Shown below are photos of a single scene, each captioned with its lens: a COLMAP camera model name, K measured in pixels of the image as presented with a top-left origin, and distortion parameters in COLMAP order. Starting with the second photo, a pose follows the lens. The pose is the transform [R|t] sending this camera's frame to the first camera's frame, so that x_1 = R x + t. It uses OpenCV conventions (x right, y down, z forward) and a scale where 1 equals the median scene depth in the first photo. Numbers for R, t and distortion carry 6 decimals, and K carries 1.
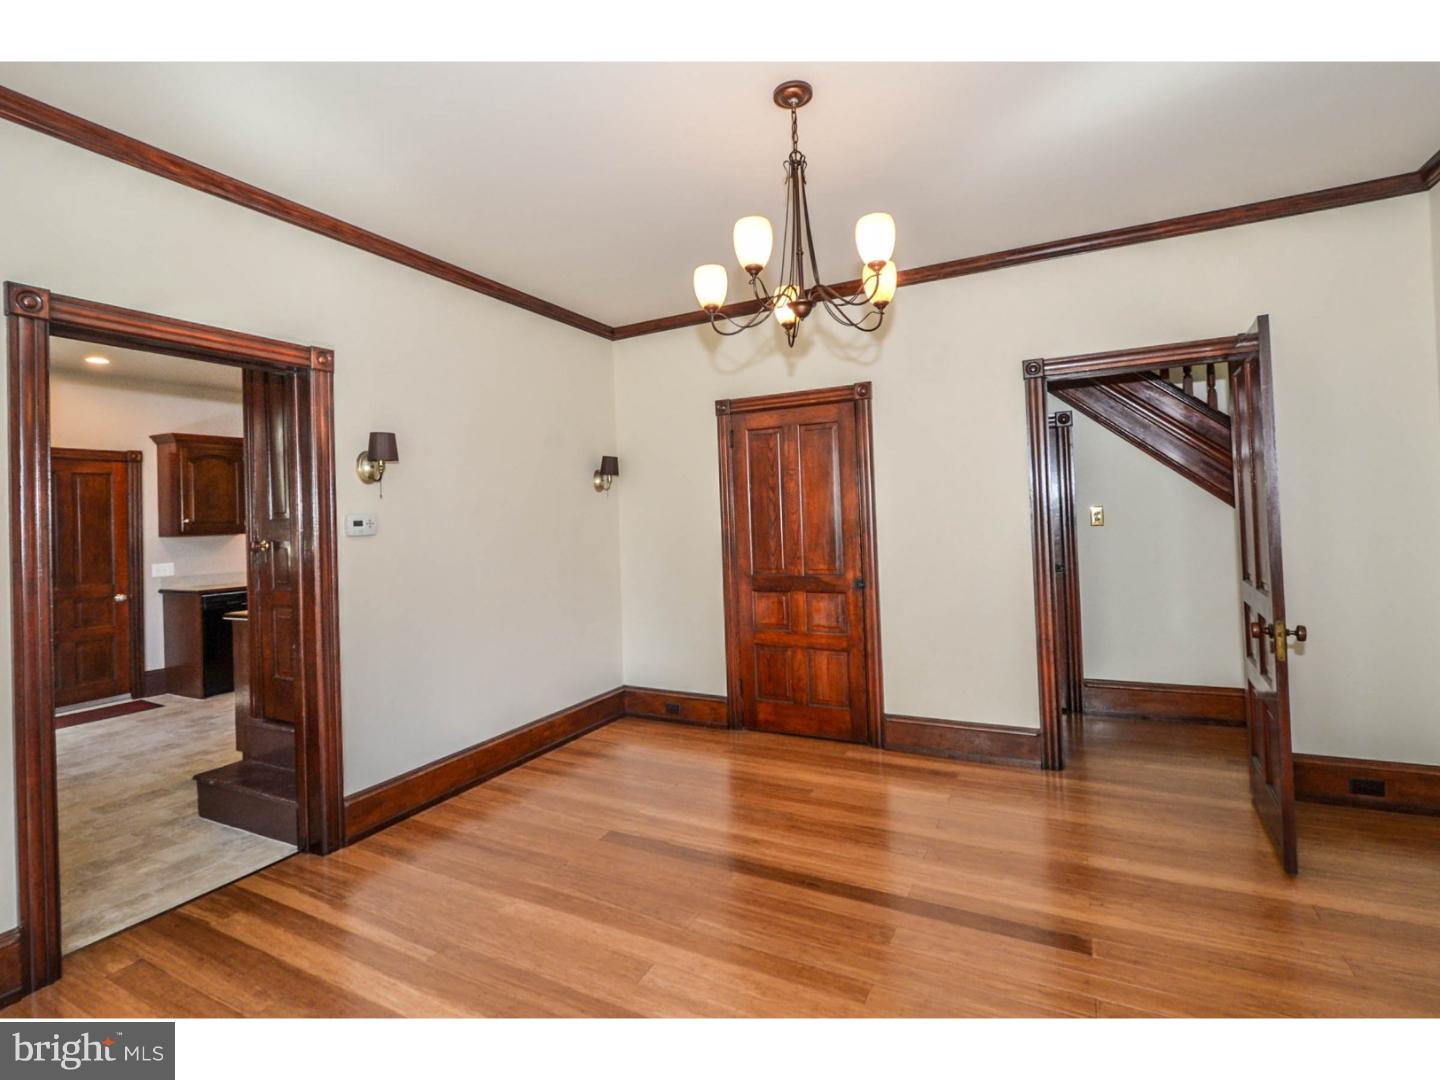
lens RADIAL K [[672.9, 0, 718.6], [0, 672.9, 509.6], [0, 0, 1]] dist [0.000557, 0.000042]
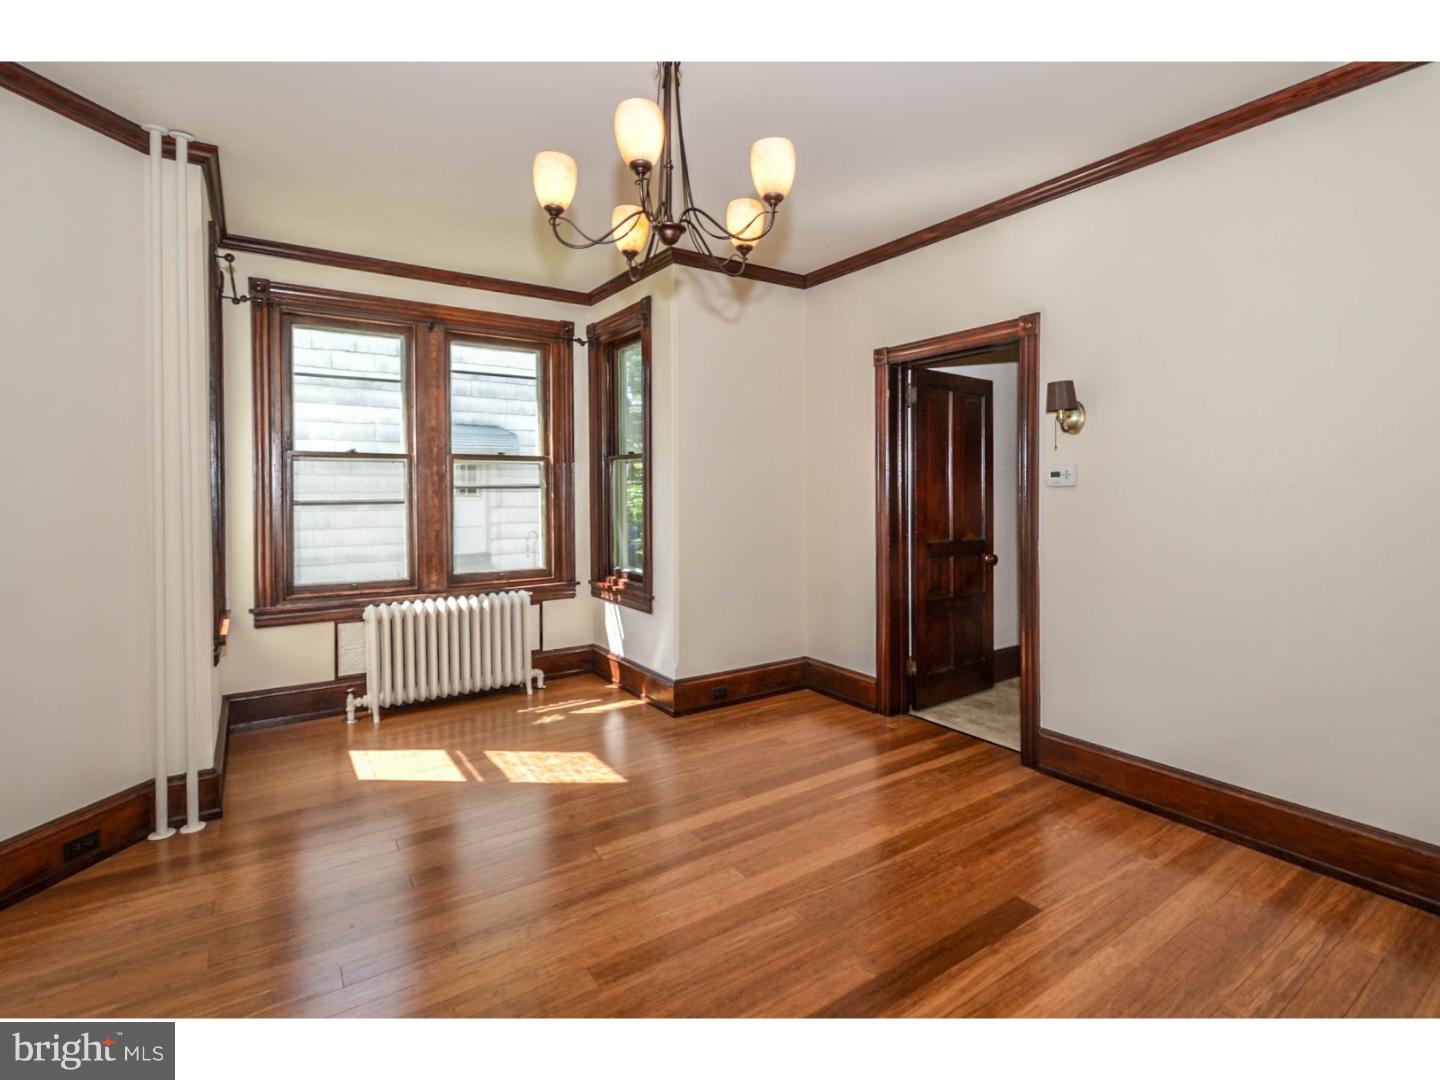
lens RADIAL K [[675.0, 0, 719.0], [0, 675.0, 496.4], [0, 0, 1]] dist [-0.000447, -0.000389]
pose [[-0.479508, 0.047726, -0.876239, 0.717508], [0.038002, 0.998713, 0.033600, -0.000256], [0.876714, -0.017187, -0.480704, 1.230555]]
